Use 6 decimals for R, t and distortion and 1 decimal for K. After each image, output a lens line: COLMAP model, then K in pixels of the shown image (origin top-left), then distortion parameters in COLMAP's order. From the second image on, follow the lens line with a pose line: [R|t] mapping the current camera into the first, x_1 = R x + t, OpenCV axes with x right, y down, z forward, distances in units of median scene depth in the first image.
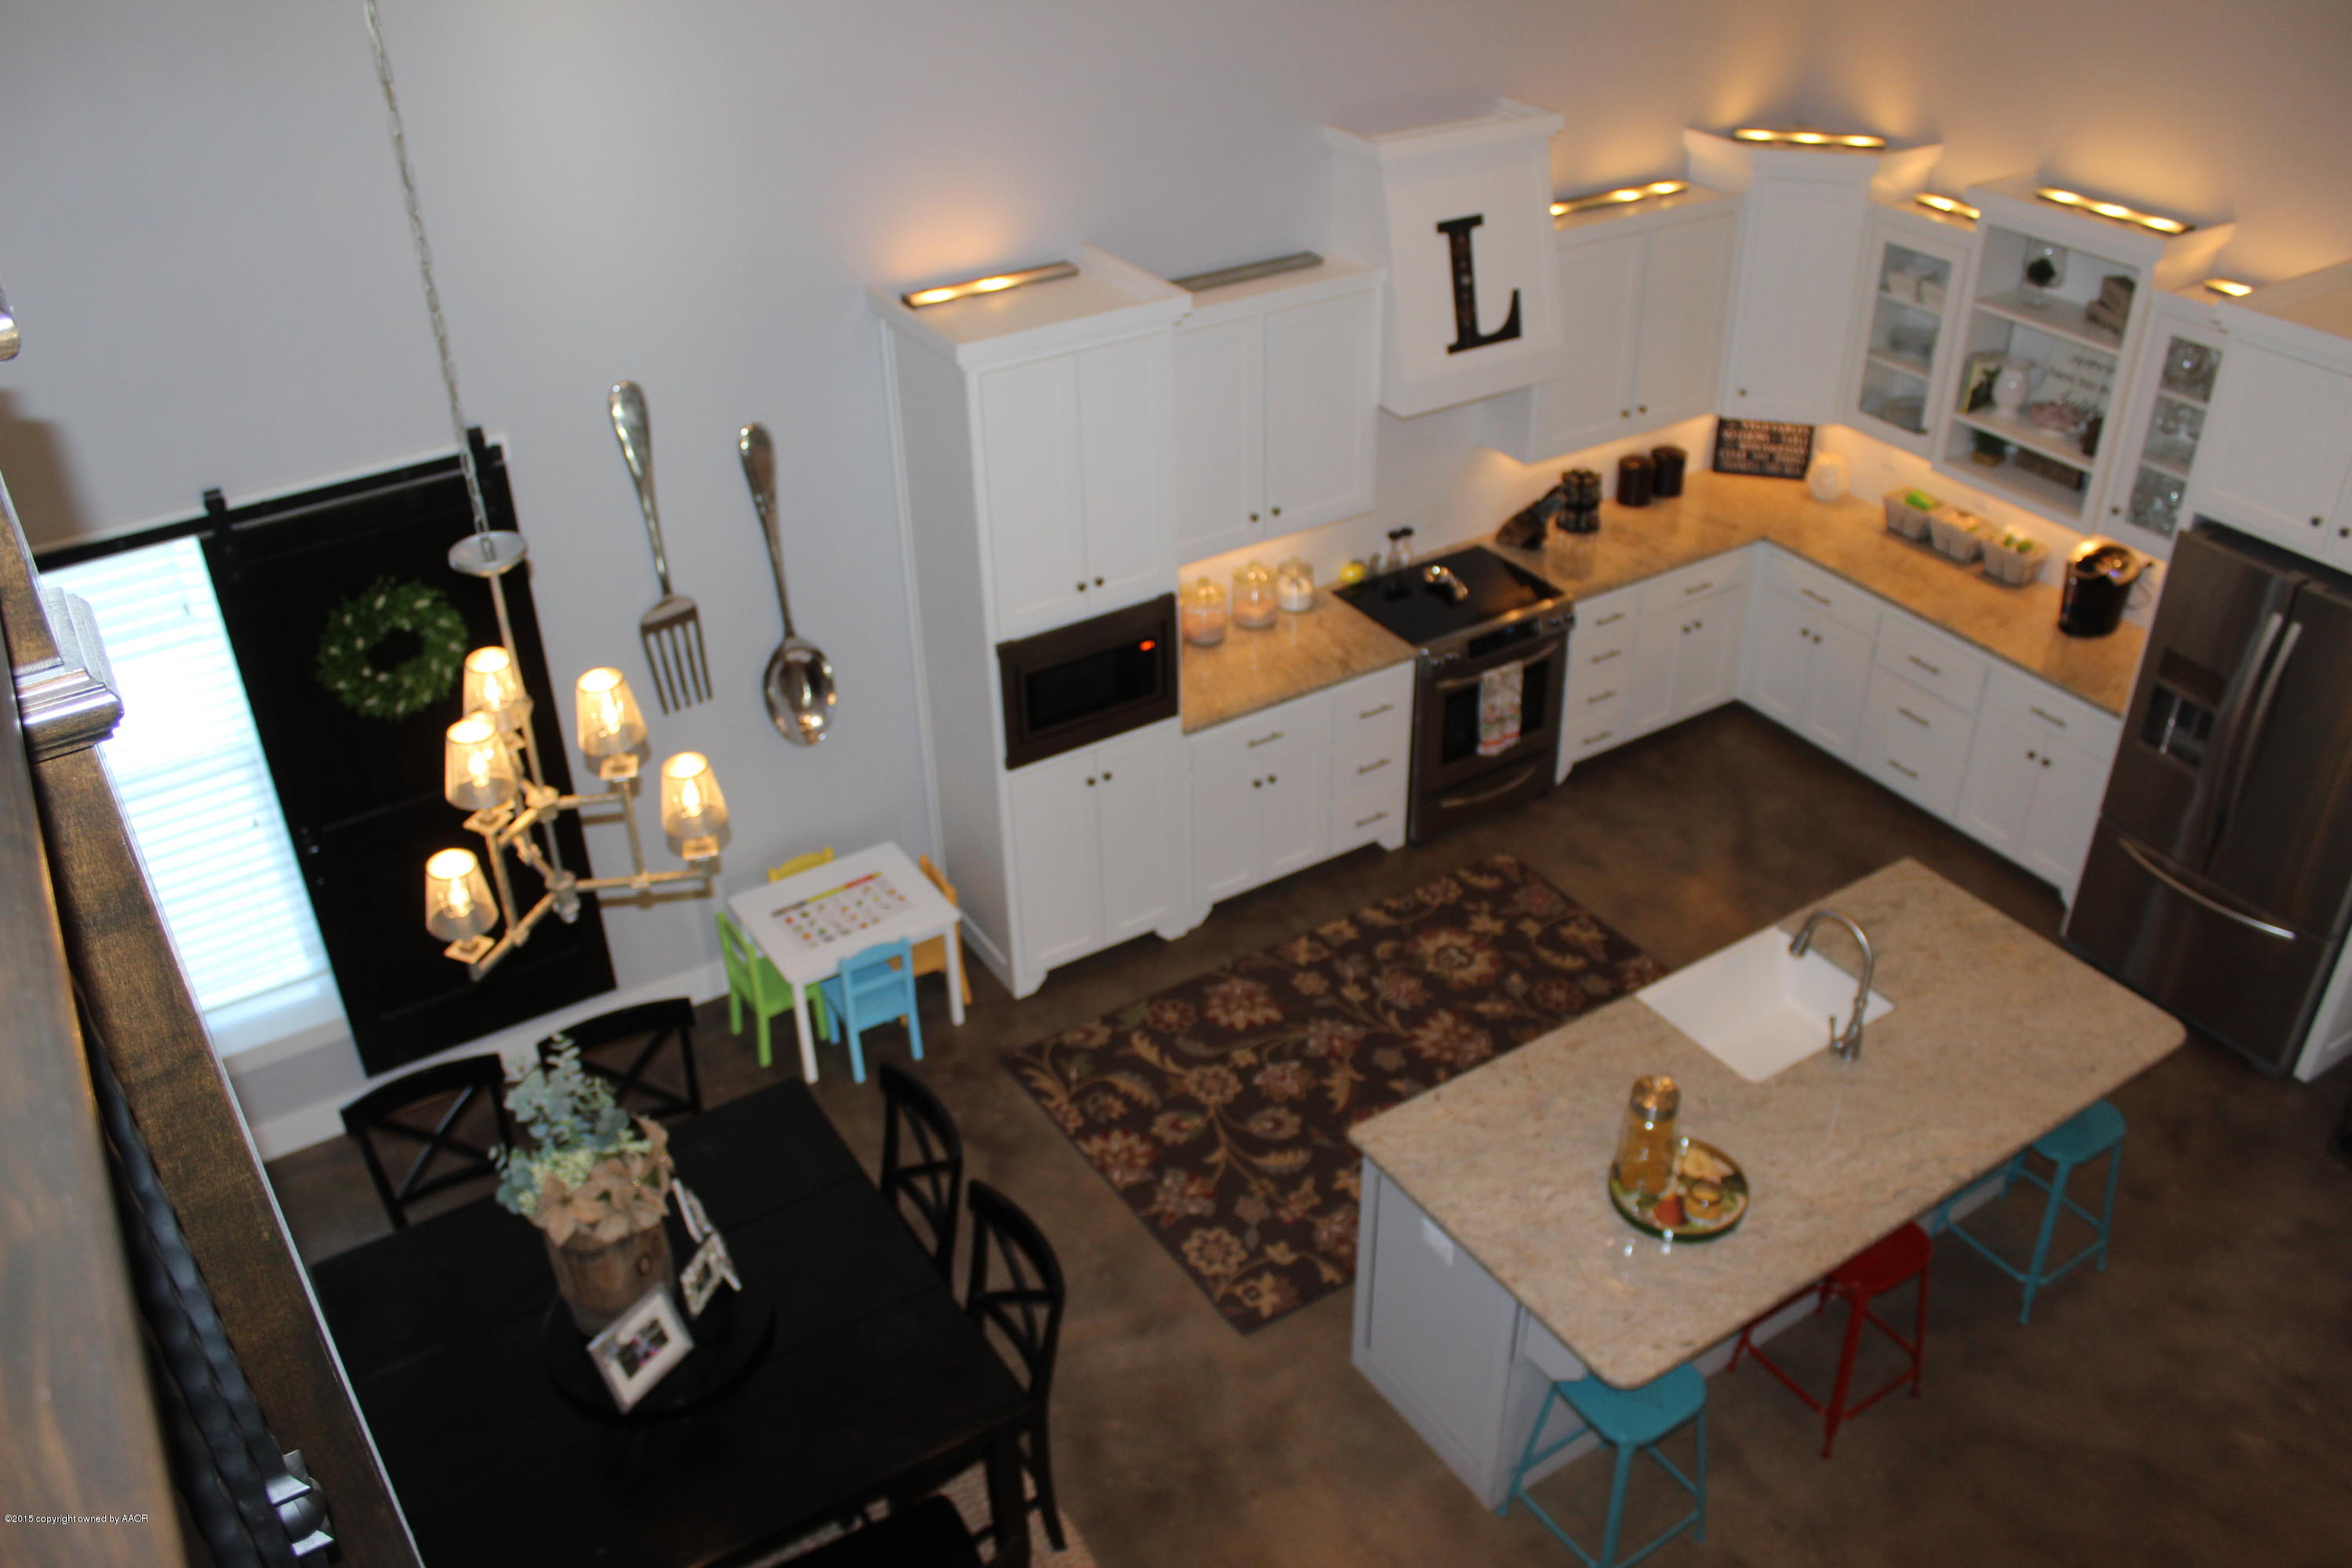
lens RADIAL K [[1940.3, 0, 1159.1], [0, 1940.3, 773.9], [0, 0, 1]] dist [-0.162006, 0.138038]
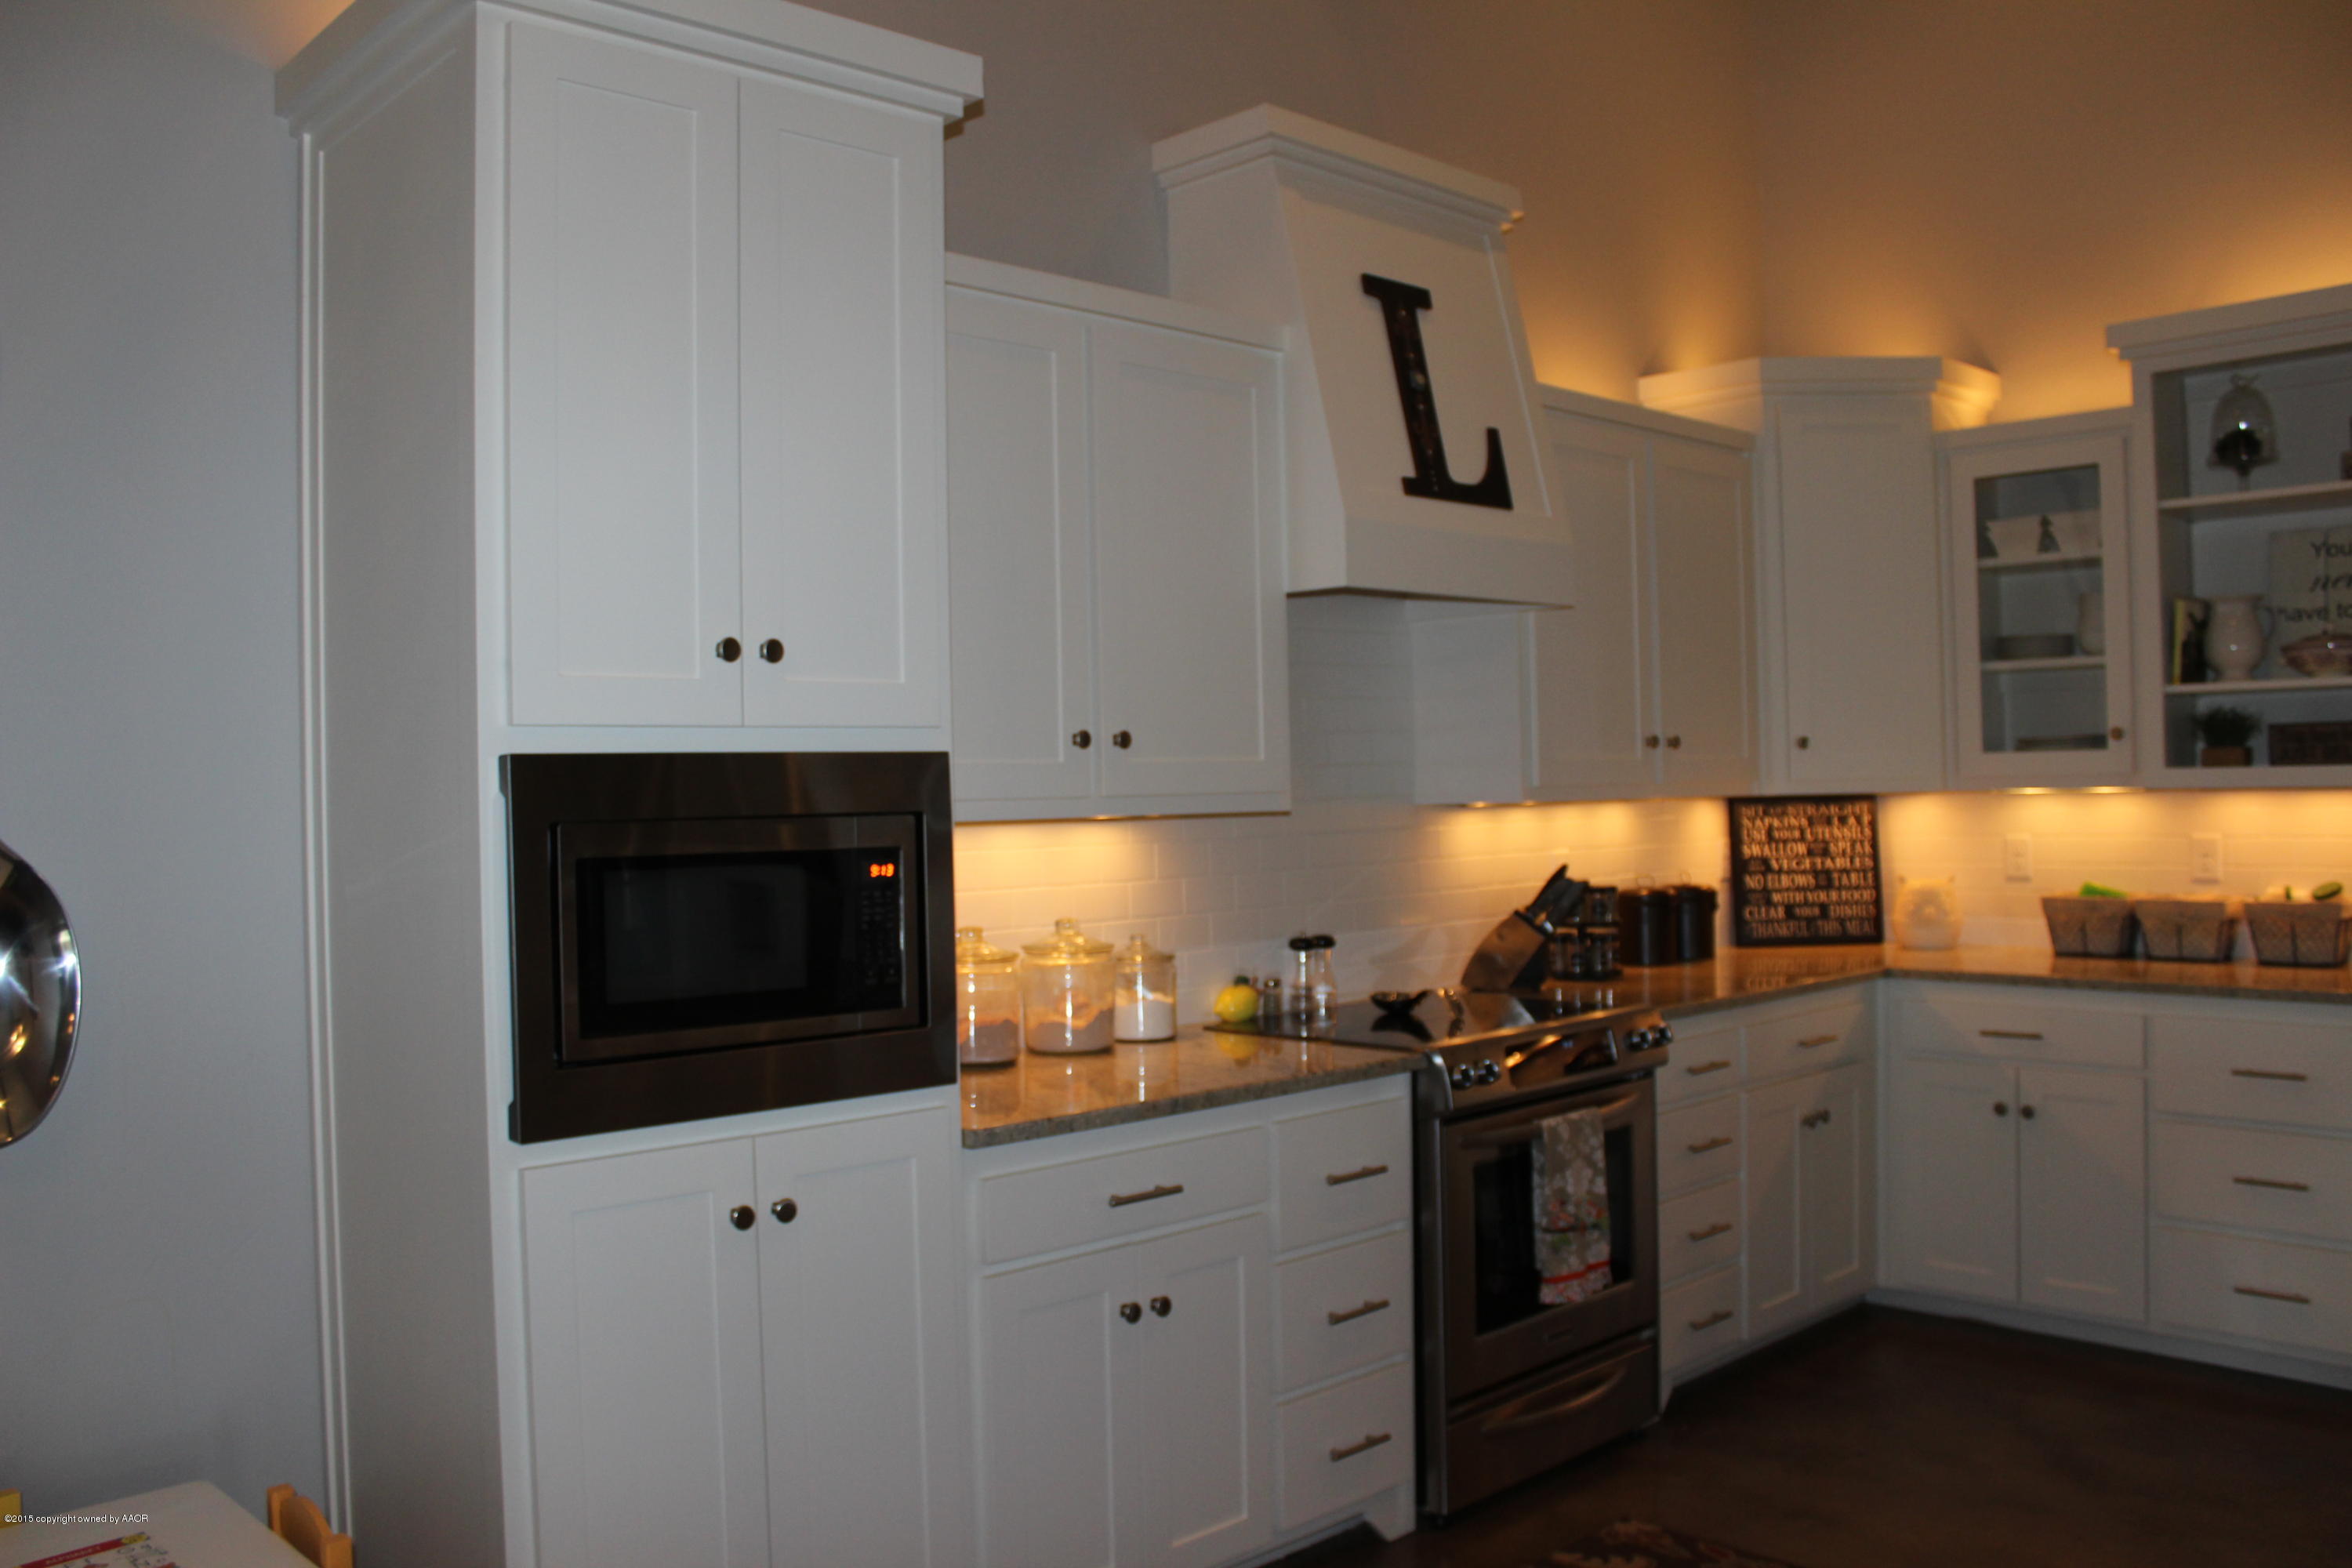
lens RADIAL K [[1940.3, 0, 1159.1], [0, 1940.3, 773.9], [0, 0, 1]] dist [-0.162006, 0.138038]
pose [[0.978824, 0.004054, 0.204665, -0.030362], [0.108355, 0.837994, -0.534813, 0.132166], [-0.173676, 0.545664, 0.819810, 0.586840]]
